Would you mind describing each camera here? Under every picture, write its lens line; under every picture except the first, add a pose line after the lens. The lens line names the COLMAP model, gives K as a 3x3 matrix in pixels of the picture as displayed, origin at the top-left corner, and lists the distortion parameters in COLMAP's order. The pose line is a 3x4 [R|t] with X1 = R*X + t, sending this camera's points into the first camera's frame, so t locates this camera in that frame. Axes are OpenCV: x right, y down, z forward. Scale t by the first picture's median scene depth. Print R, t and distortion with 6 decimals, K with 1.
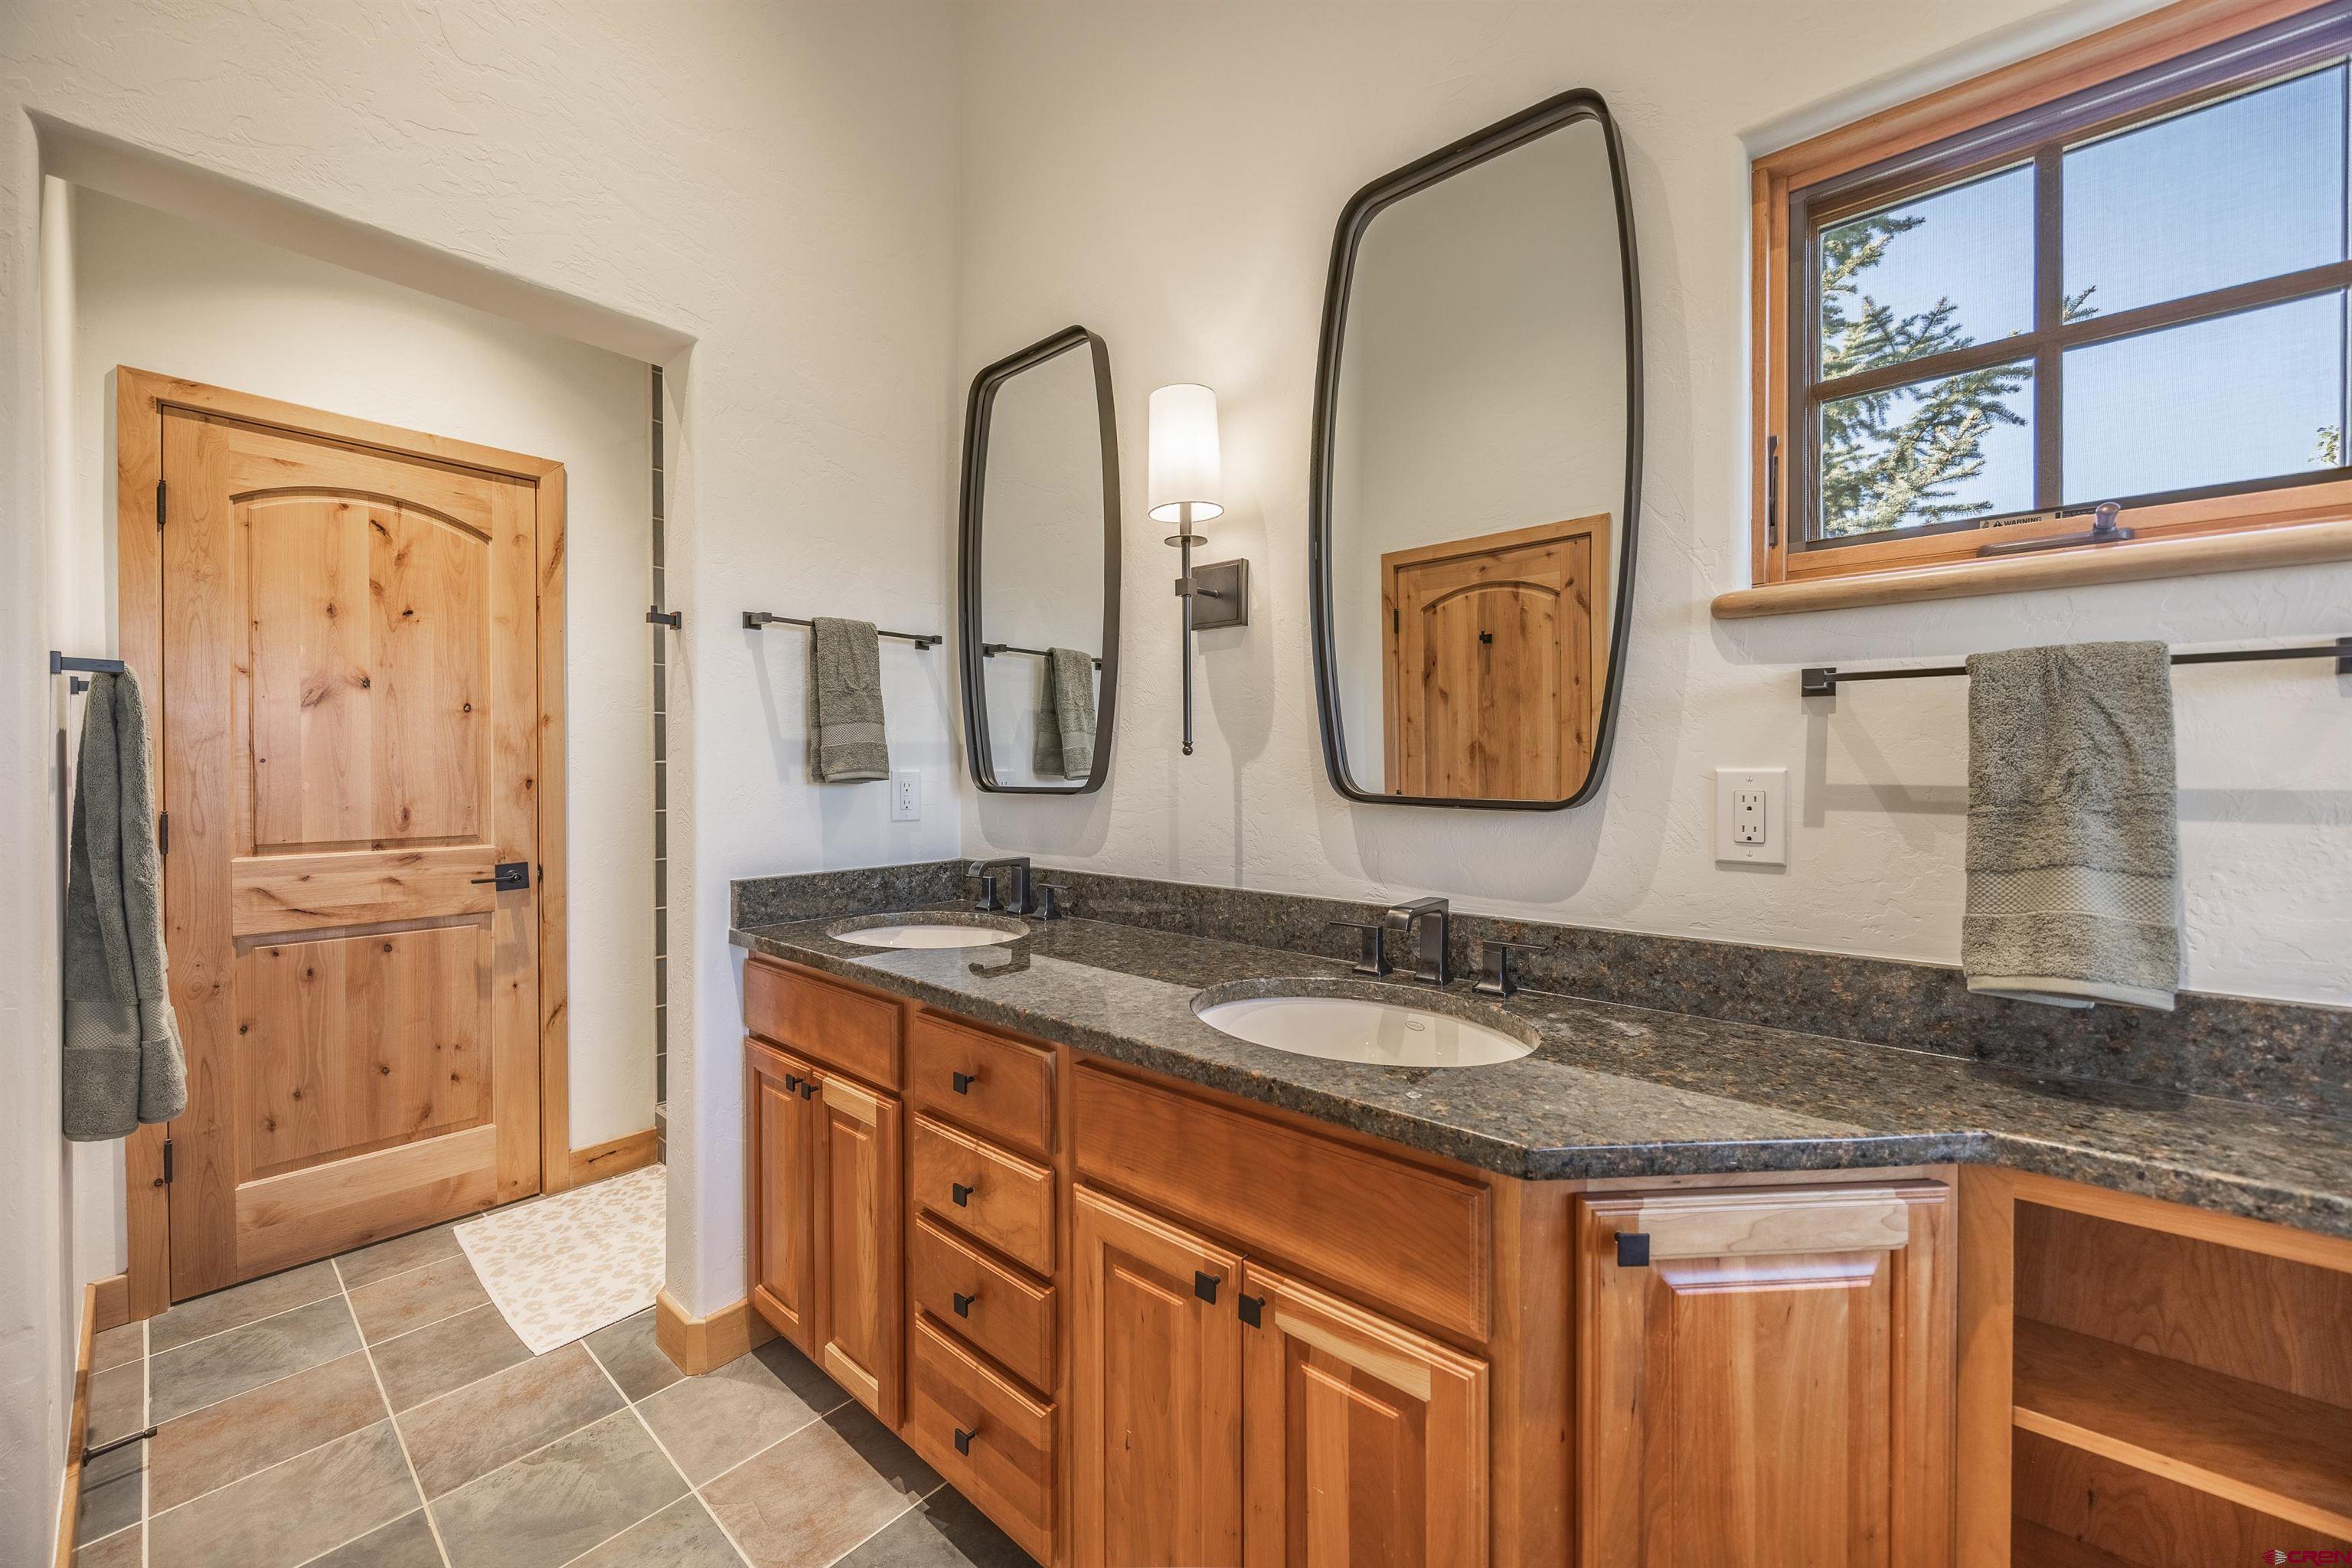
lens RADIAL K [[892.8, 0, 1176.0], [0, 892.8, 777.5], [0, 0, 1]] dist [-0.005965, 0.000466]
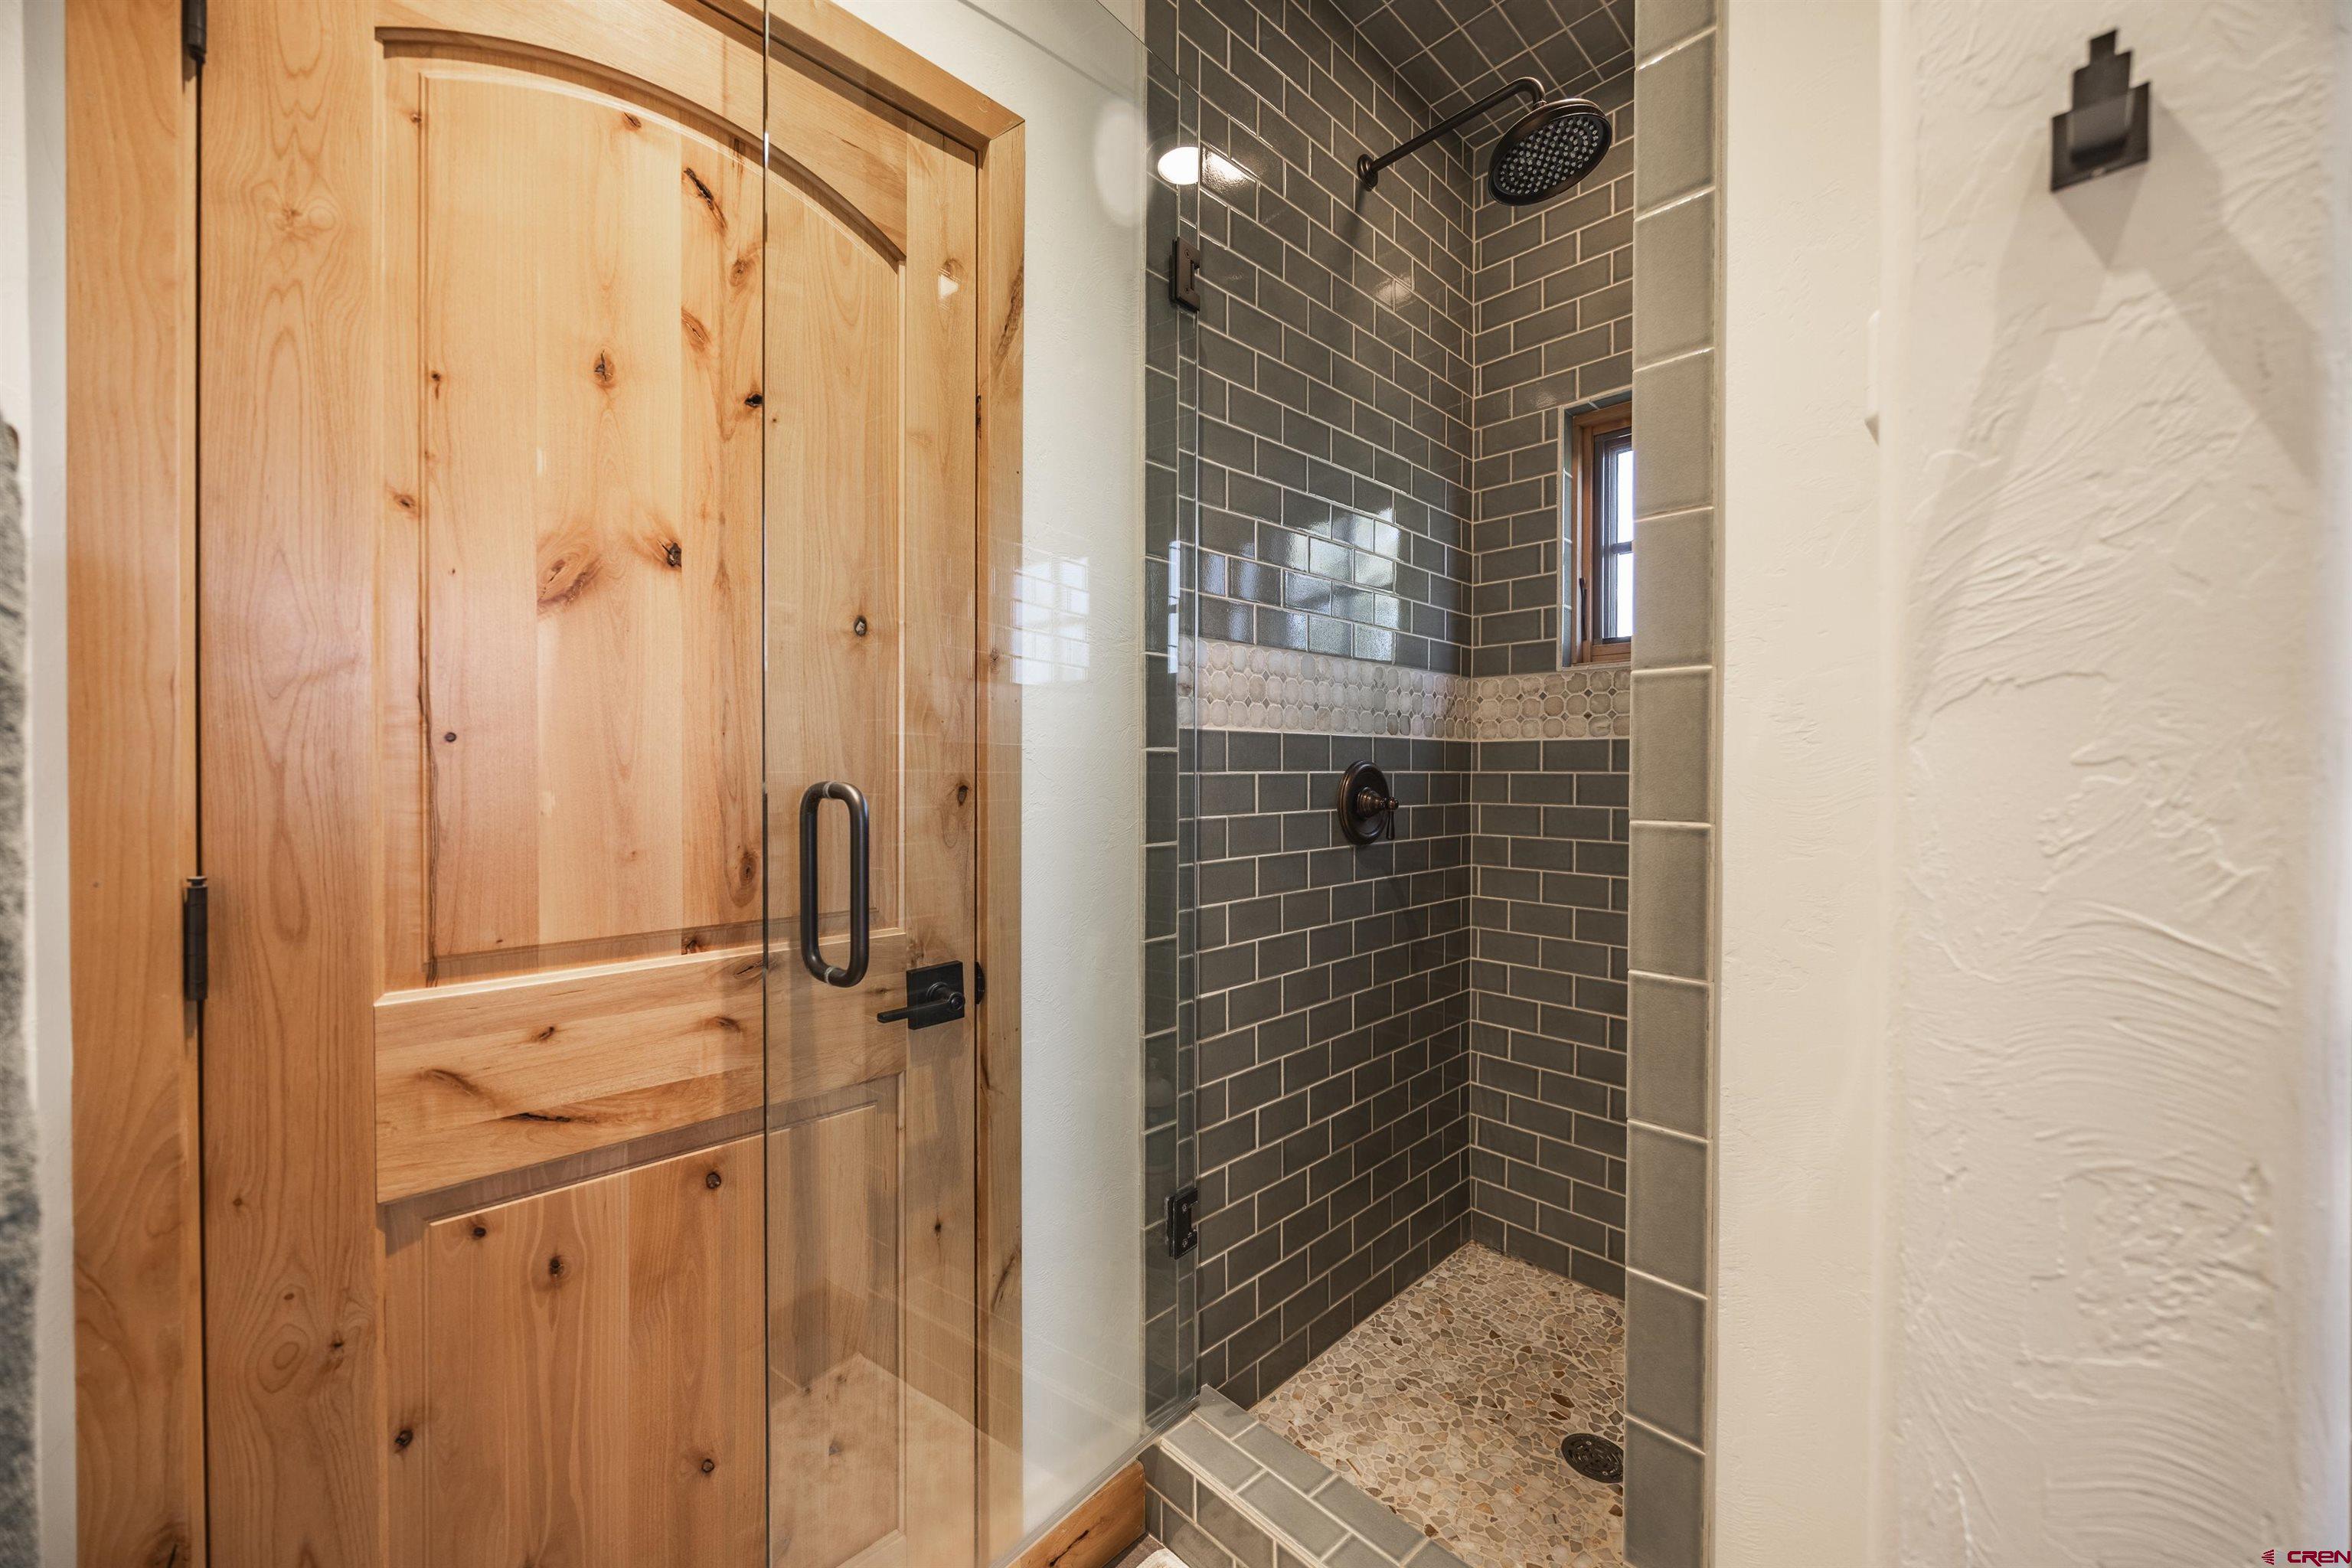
lens RADIAL K [[892.8, 0, 1175.2], [0, 892.8, 777.3], [0, 0, 1]] dist [-0.005965, 0.000466]
pose [[0.997162, 0.007057, -0.074957, -0.660899], [-0.006826, 0.999971, 0.003343, -0.004824], [0.074979, -0.002822, 0.997181, 0.614992]]
